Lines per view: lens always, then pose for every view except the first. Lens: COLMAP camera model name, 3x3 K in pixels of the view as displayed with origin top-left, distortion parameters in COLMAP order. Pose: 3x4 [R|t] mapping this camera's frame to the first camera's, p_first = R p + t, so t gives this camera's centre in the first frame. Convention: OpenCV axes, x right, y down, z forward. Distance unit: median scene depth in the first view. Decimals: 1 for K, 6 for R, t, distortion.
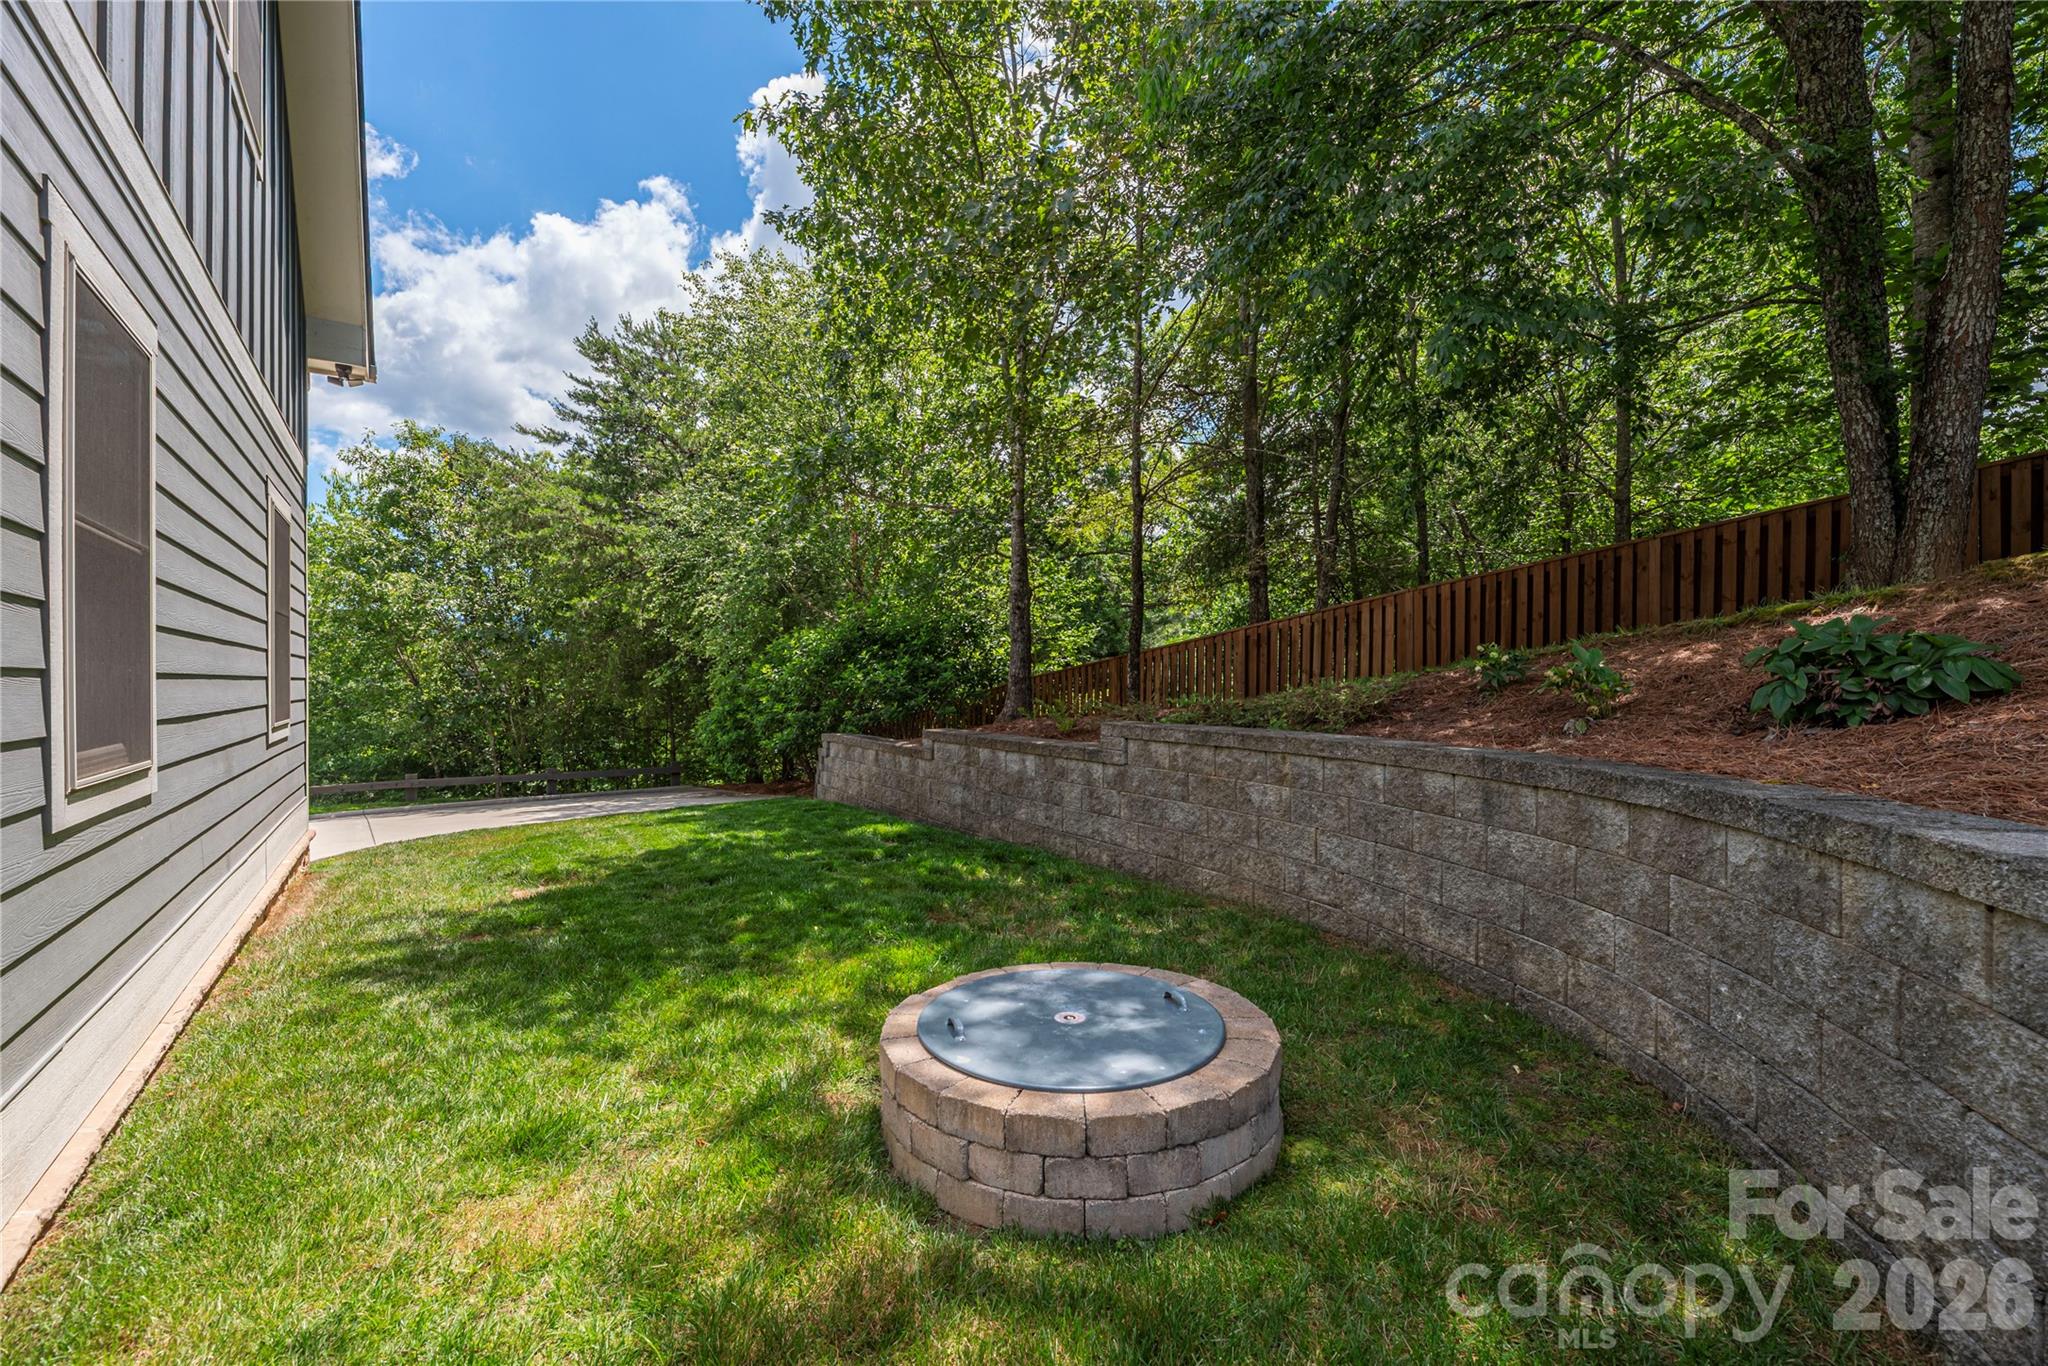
lens RADIAL K [[849.0, 0, 1022.5], [0, 849.0, 684.2], [0, 0, 1]] dist [-0.000343, -0.000007]
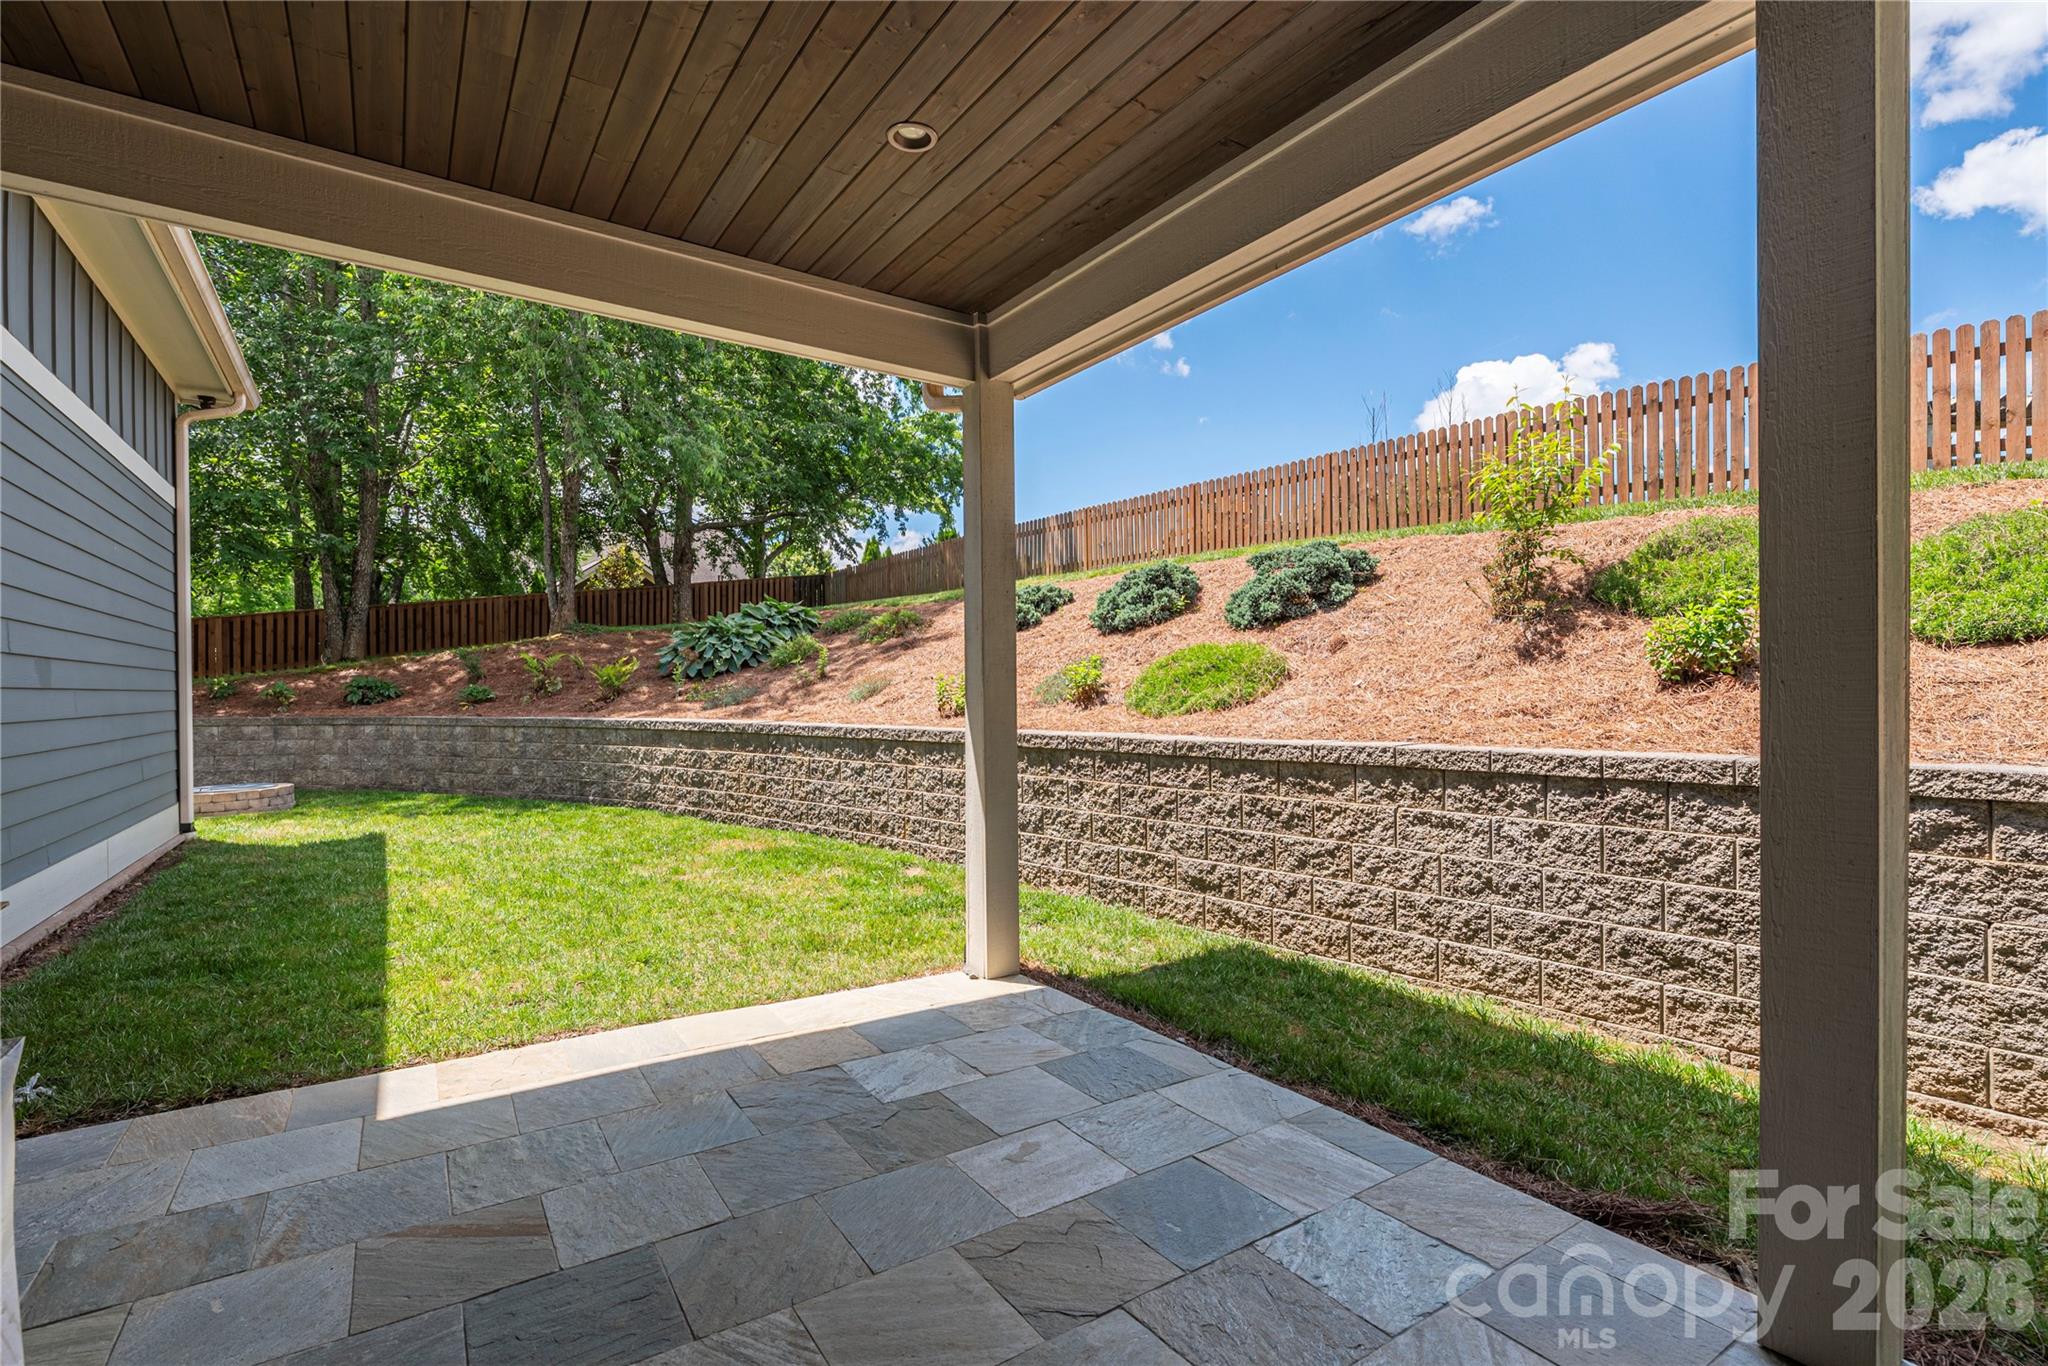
lens RADIAL K [[944.0, 0, 1023.3], [0, 944.0, 692.6], [0, 0, 1]] dist [-0.000521, -0.000026]
pose [[0.032063, -0.002977, 0.999481, -4.184182], [0.007980, 0.999964, 0.002722, 0.006629], [-0.999454, 0.007888, 0.032085, -2.742039]]
